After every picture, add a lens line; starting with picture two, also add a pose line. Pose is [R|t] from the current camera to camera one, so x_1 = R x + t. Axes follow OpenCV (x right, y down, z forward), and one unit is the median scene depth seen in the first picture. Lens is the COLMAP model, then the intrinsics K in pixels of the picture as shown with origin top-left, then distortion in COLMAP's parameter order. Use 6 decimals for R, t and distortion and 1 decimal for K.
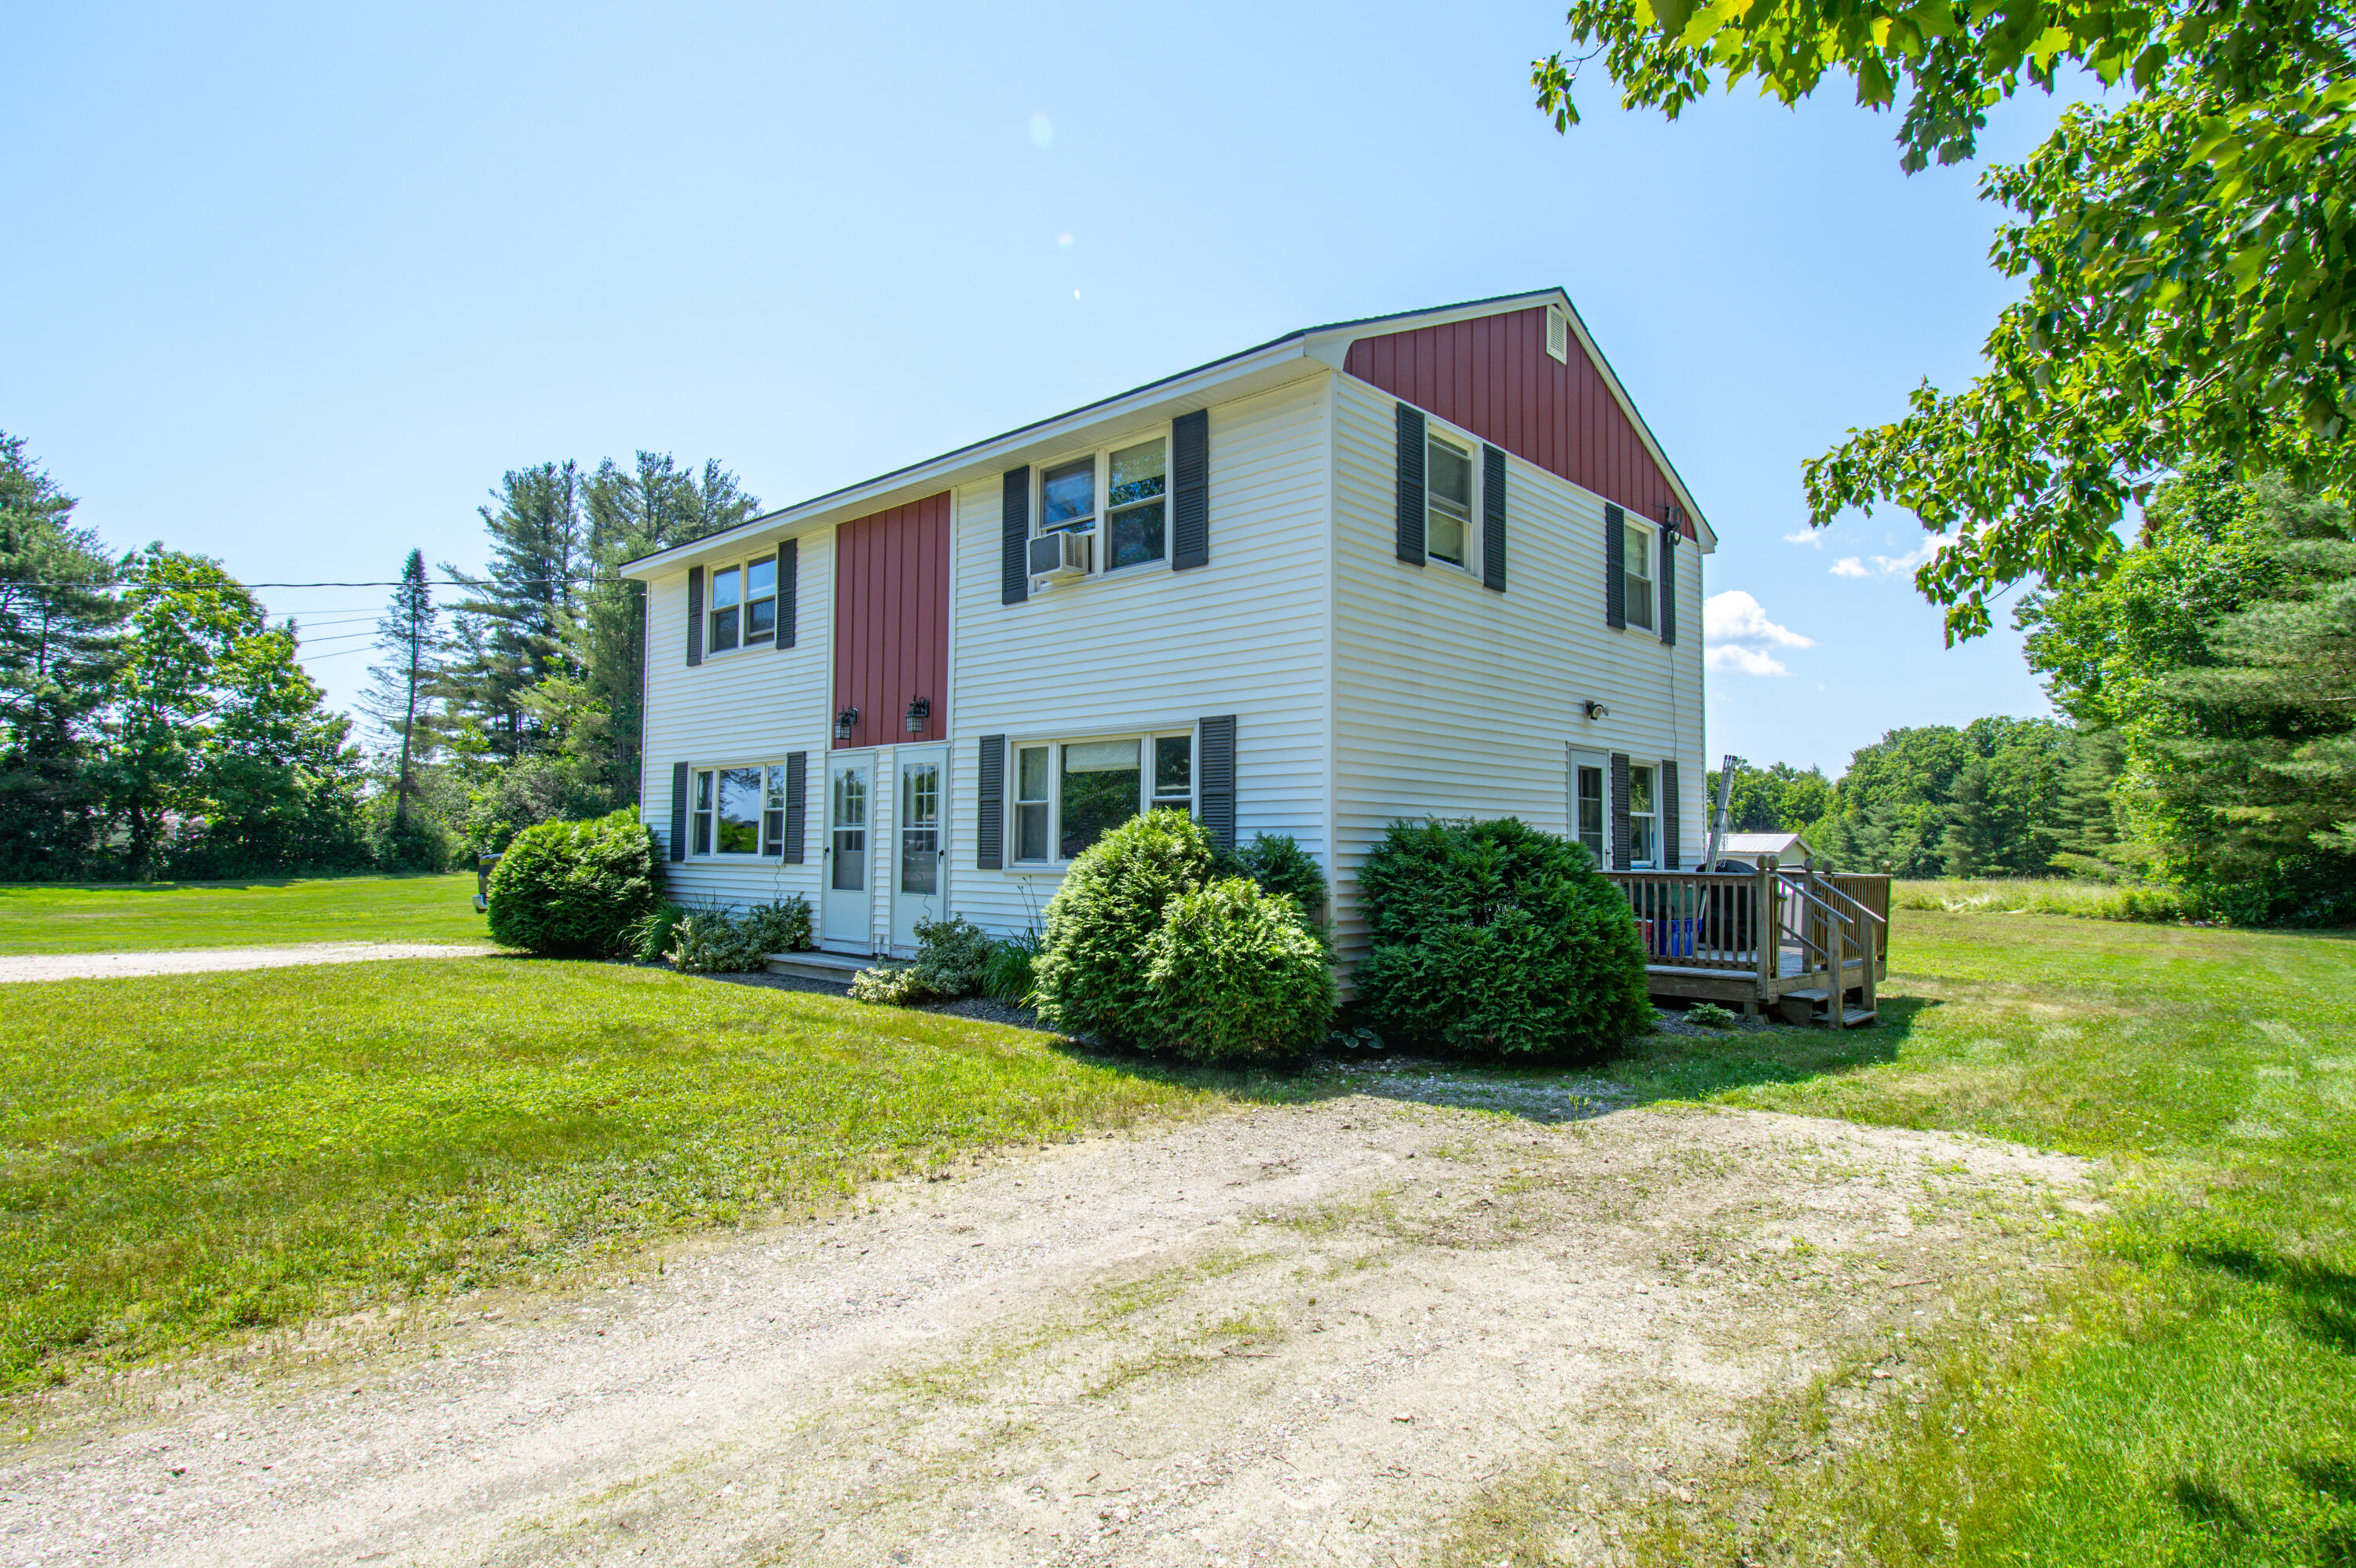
lens RADIAL K [[1251.4, 0, 1178.0], [0, 1251.4, 784.0], [0, 0, 1]] dist [0.032175, -0.044049]
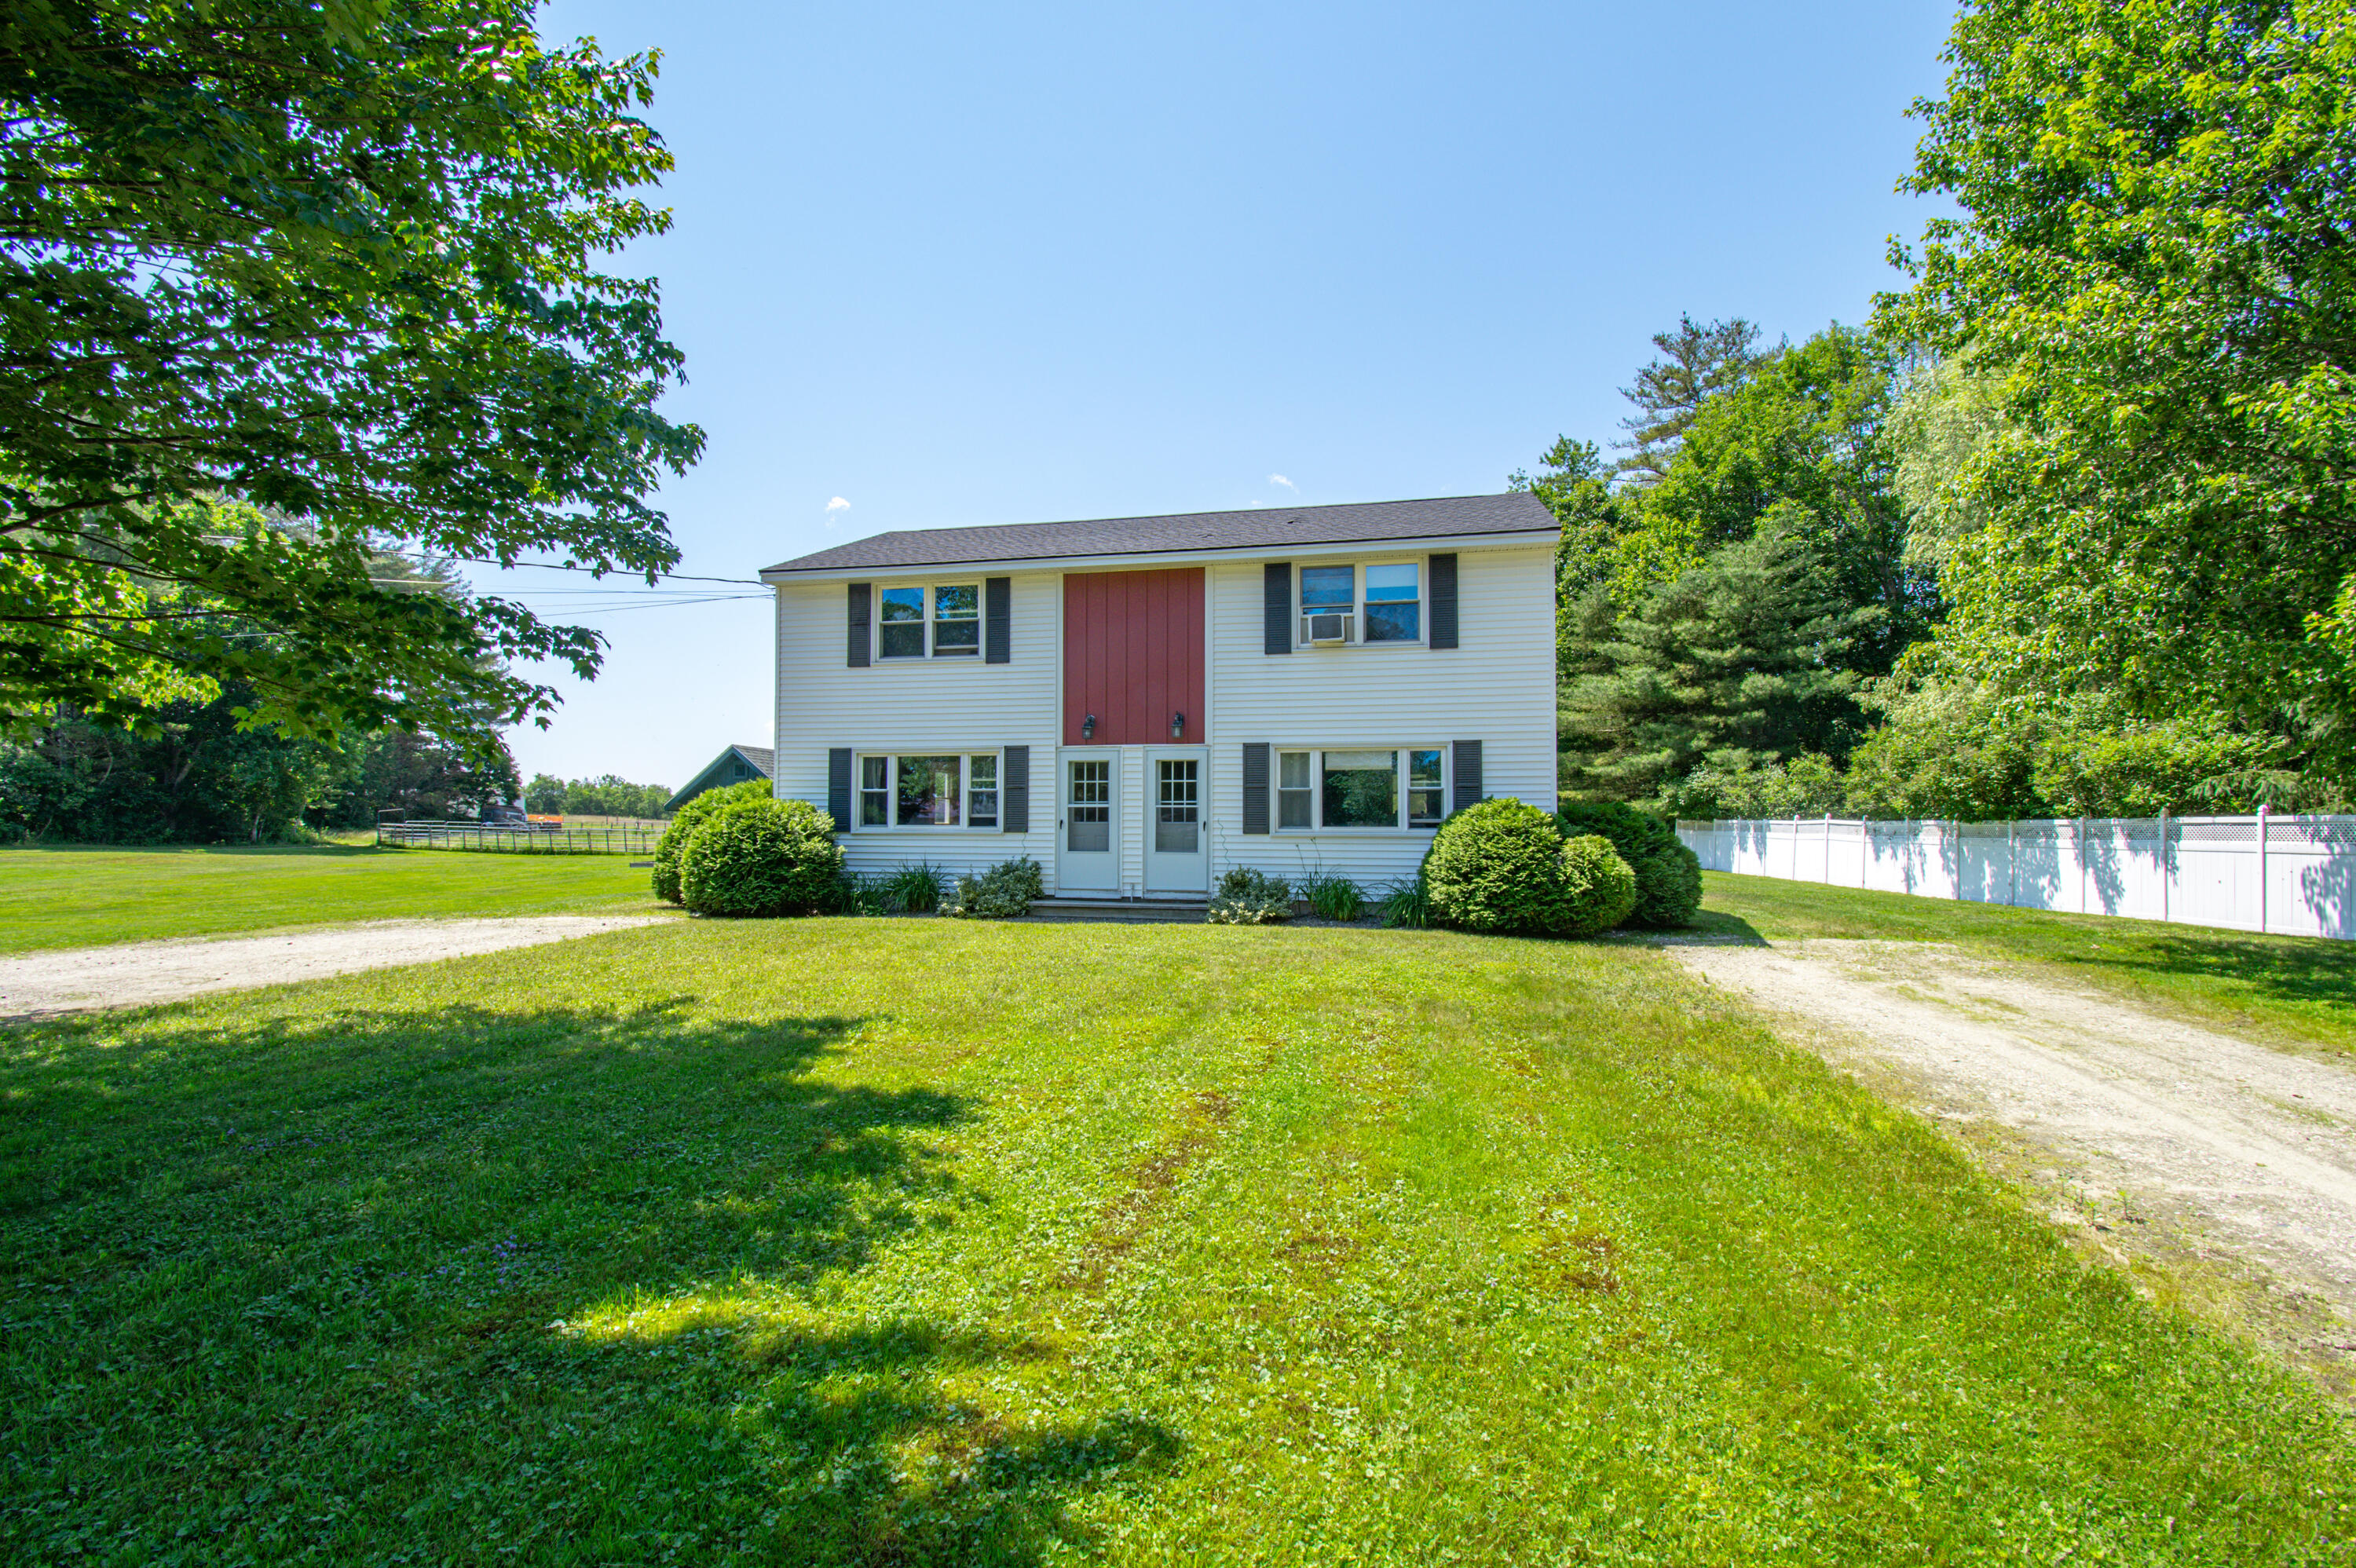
lens RADIAL K [[1059.0, 0, 1187.0], [0, 1059.0, 790.0], [0, 0, 1]] dist [0.001535, -0.000432]
pose [[0.860739, 0.006919, 0.508999, -0.322481], [-0.021415, 0.999515, 0.022627, -0.003731], [-0.508595, -0.030376, 0.860470, -0.009518]]
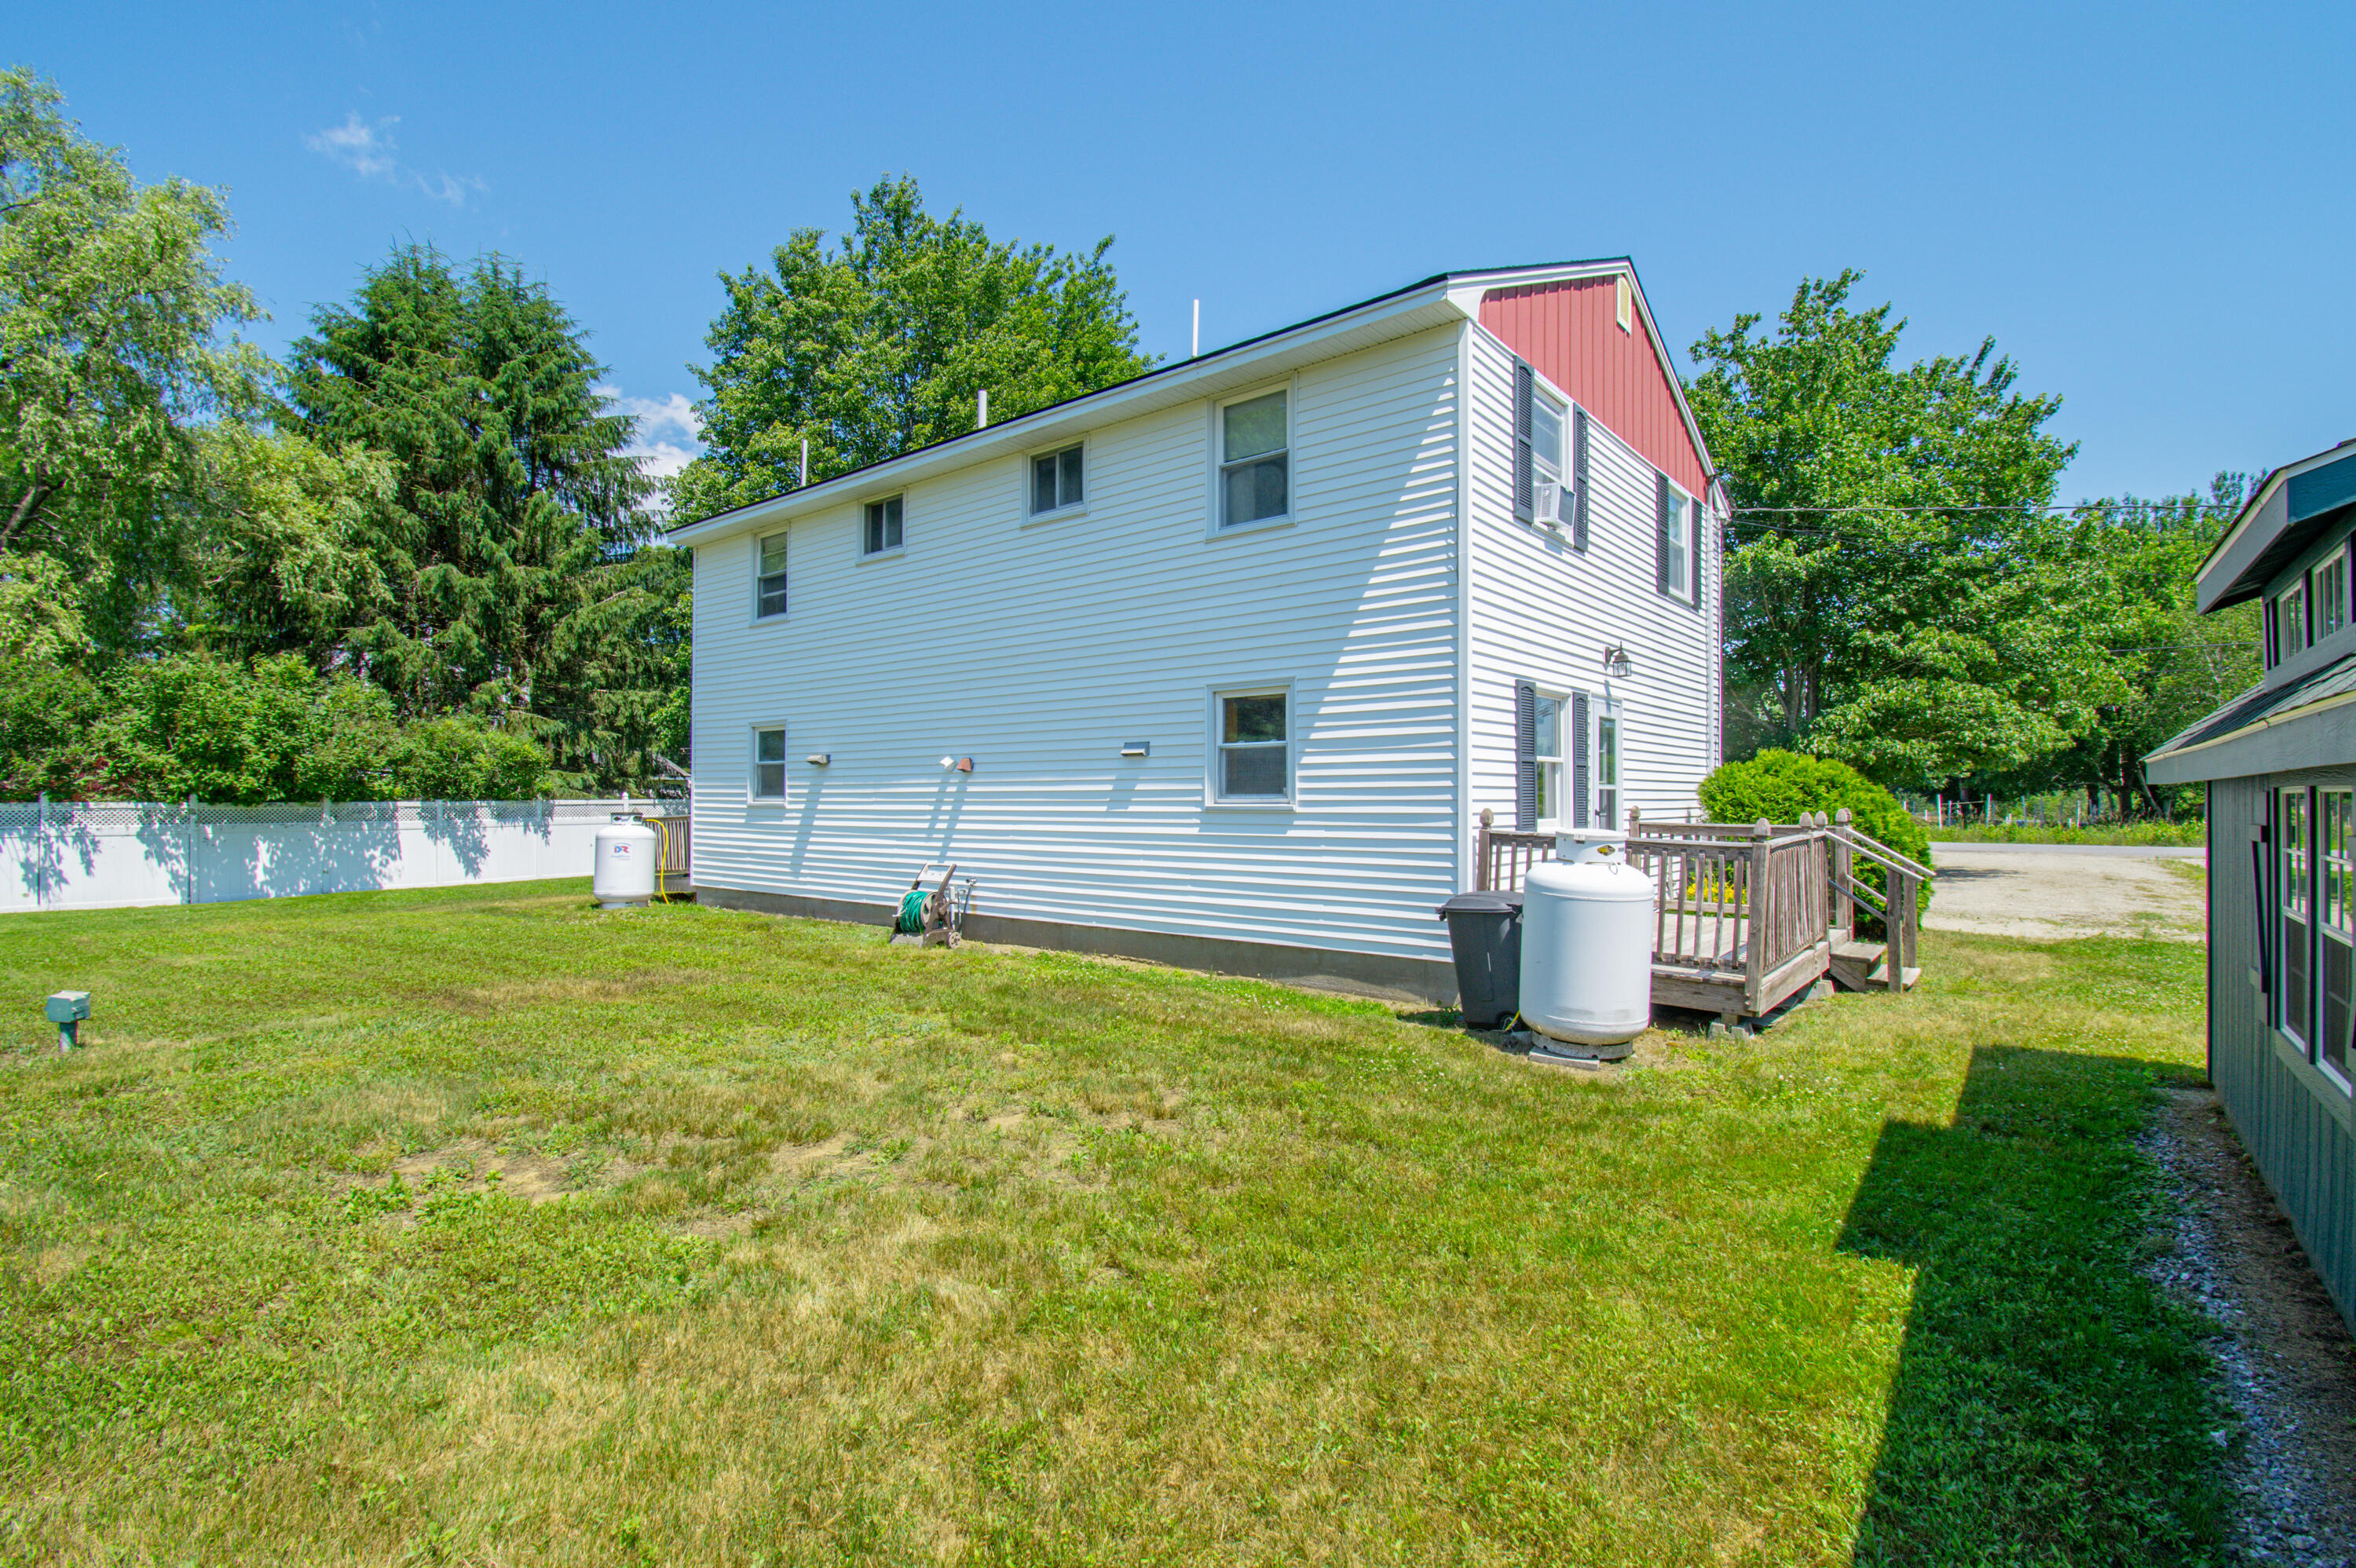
lens RADIAL K [[1087.1, 0, 1196.8], [0, 1087.1, 779.3], [0, 0, 1]] dist [0.016260, -0.022462]
pose [[-0.997133, -0.014903, -0.074185, -0.005348], [-0.009309, 0.997126, -0.075186, 0.048295], [0.075092, -0.074280, -0.994406, 0.951354]]
